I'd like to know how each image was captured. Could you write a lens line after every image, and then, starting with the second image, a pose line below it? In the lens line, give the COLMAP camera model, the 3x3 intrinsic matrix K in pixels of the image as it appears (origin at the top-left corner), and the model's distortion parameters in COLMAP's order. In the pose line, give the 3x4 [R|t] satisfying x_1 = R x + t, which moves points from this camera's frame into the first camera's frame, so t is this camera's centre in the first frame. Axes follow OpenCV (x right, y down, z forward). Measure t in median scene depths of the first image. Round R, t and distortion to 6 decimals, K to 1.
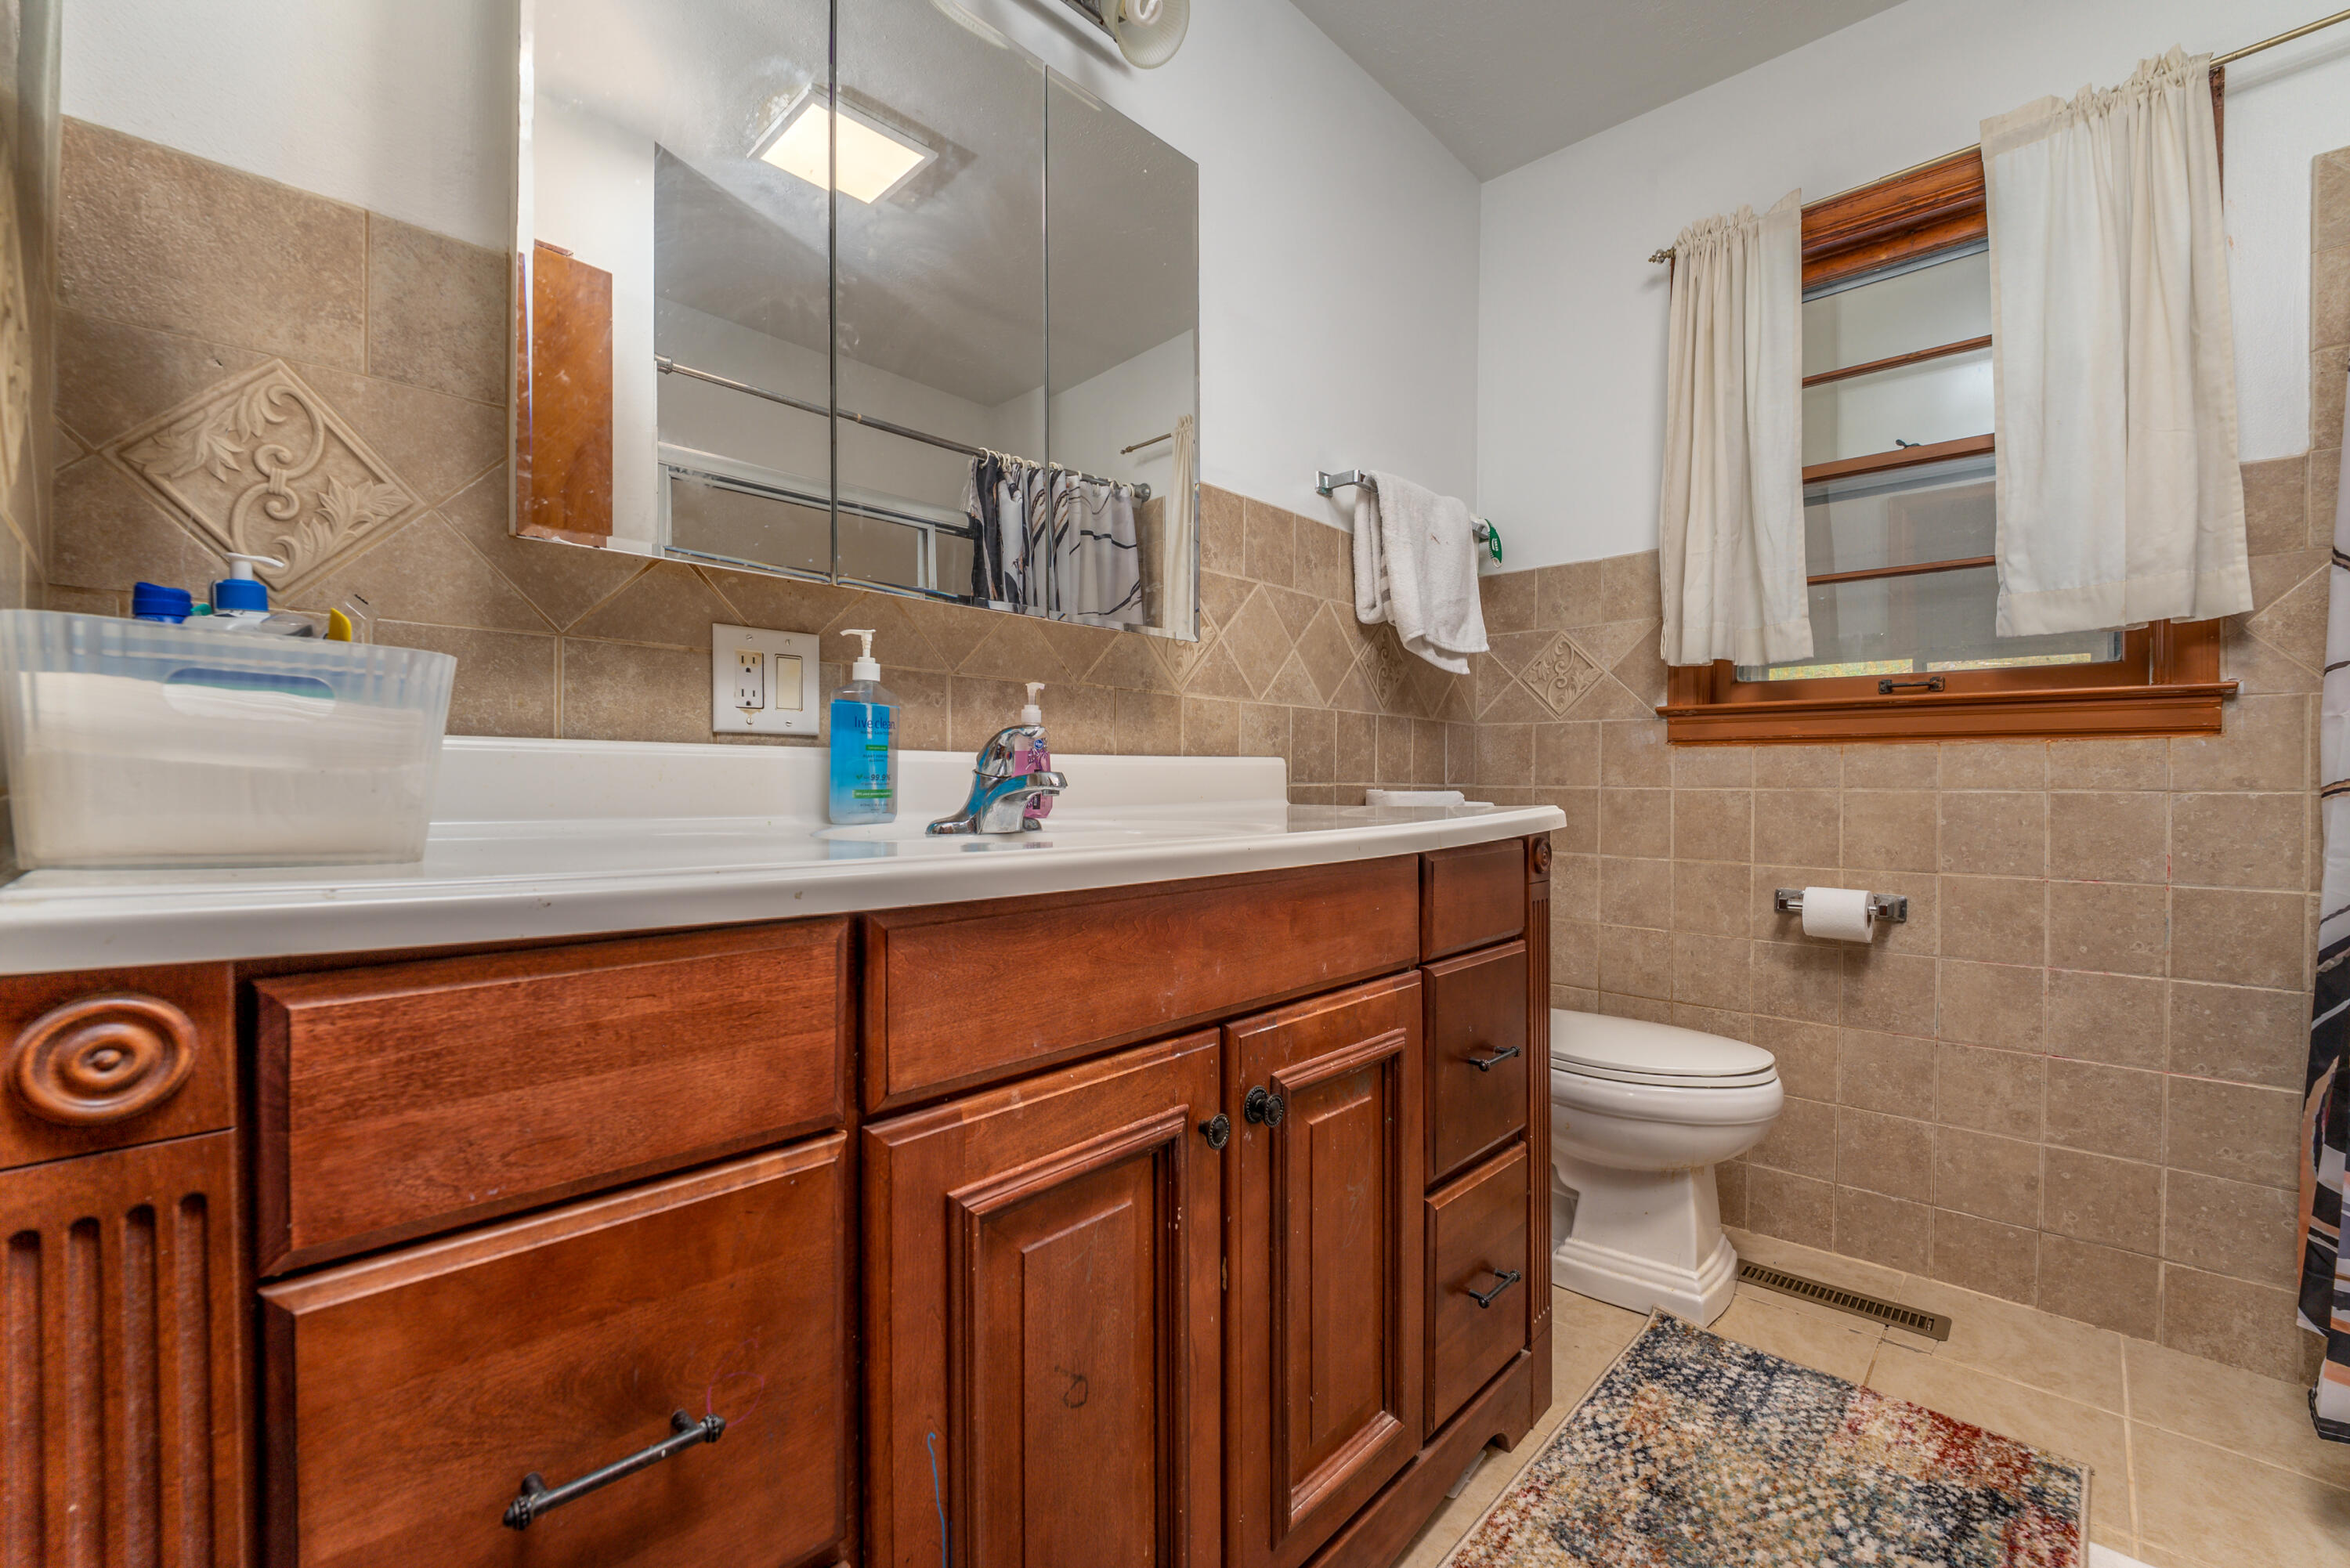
lens RADIAL K [[984.2, 0, 1184.8], [0, 984.2, 768.7], [0, 0, 1]] dist [0.017307, -0.014206]
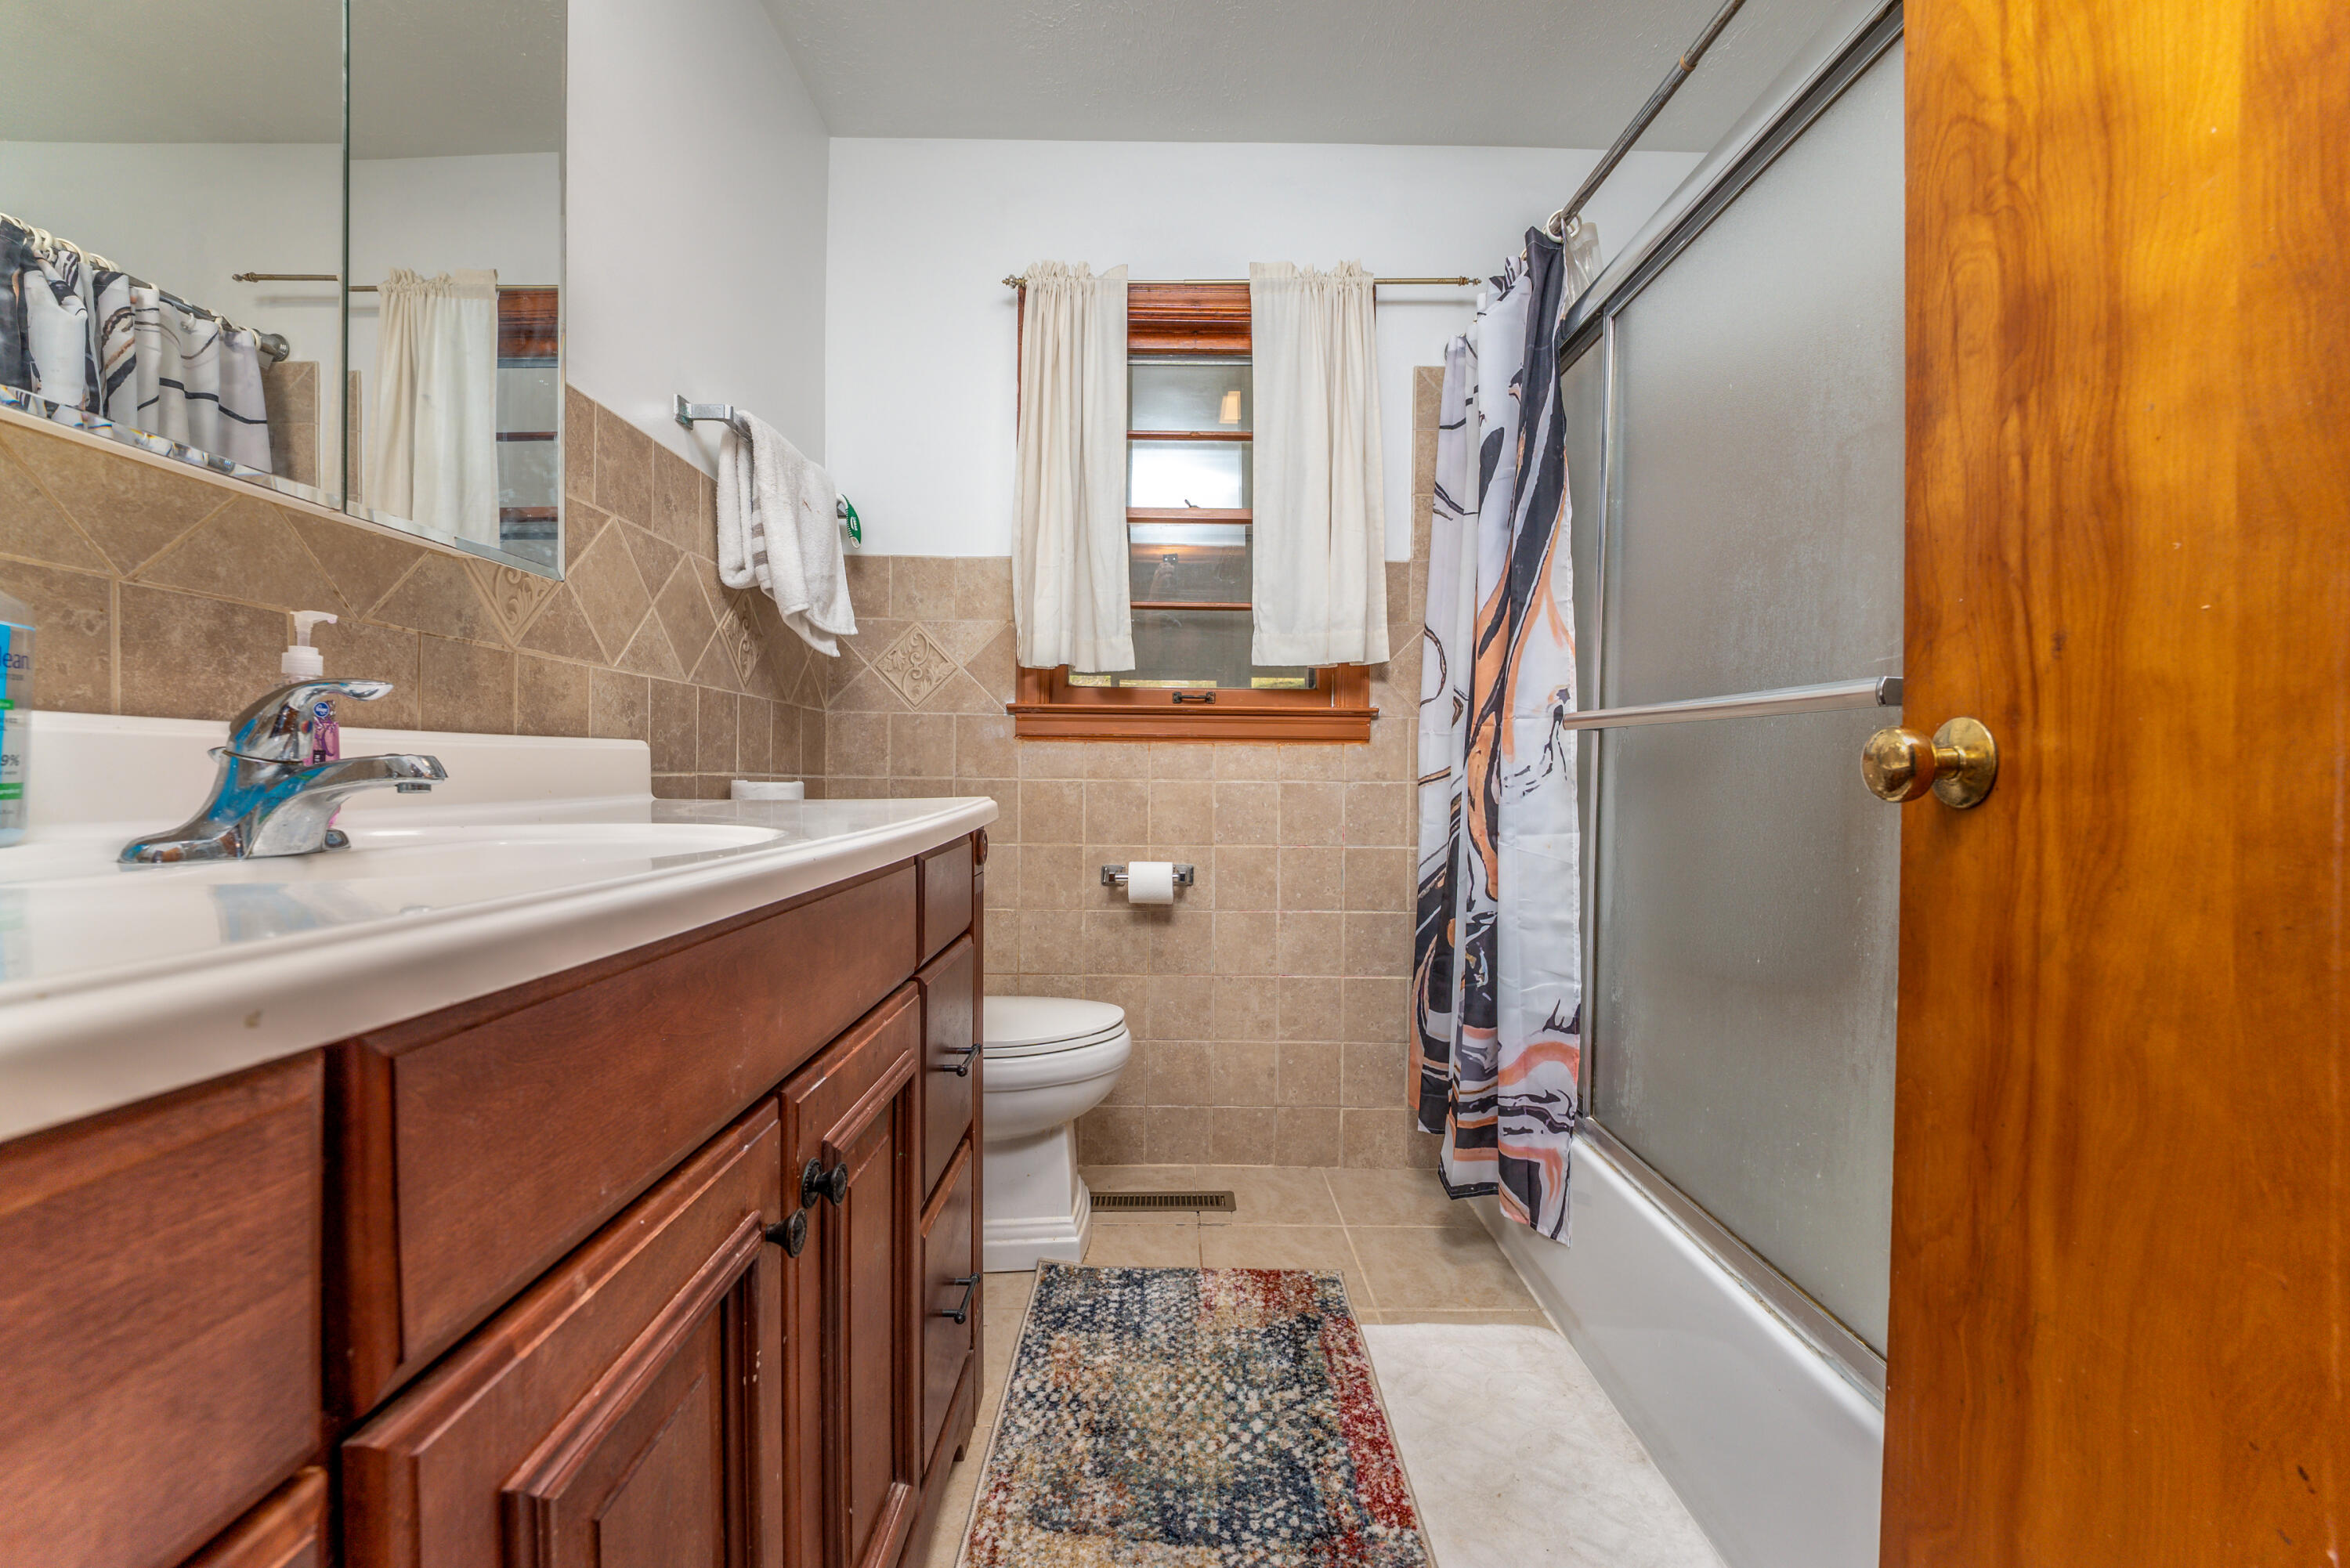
lens RADIAL K [[963.9, 0, 1176.3], [0, 963.9, 774.3], [0, 0, 1]] dist [0.029901, -0.029112]
pose [[0.725142, 0.004191, 0.688587, -0.149247], [-0.016078, 0.999812, 0.010847, 0.000822], [-0.688412, -0.018937, 0.725073, 0.145103]]
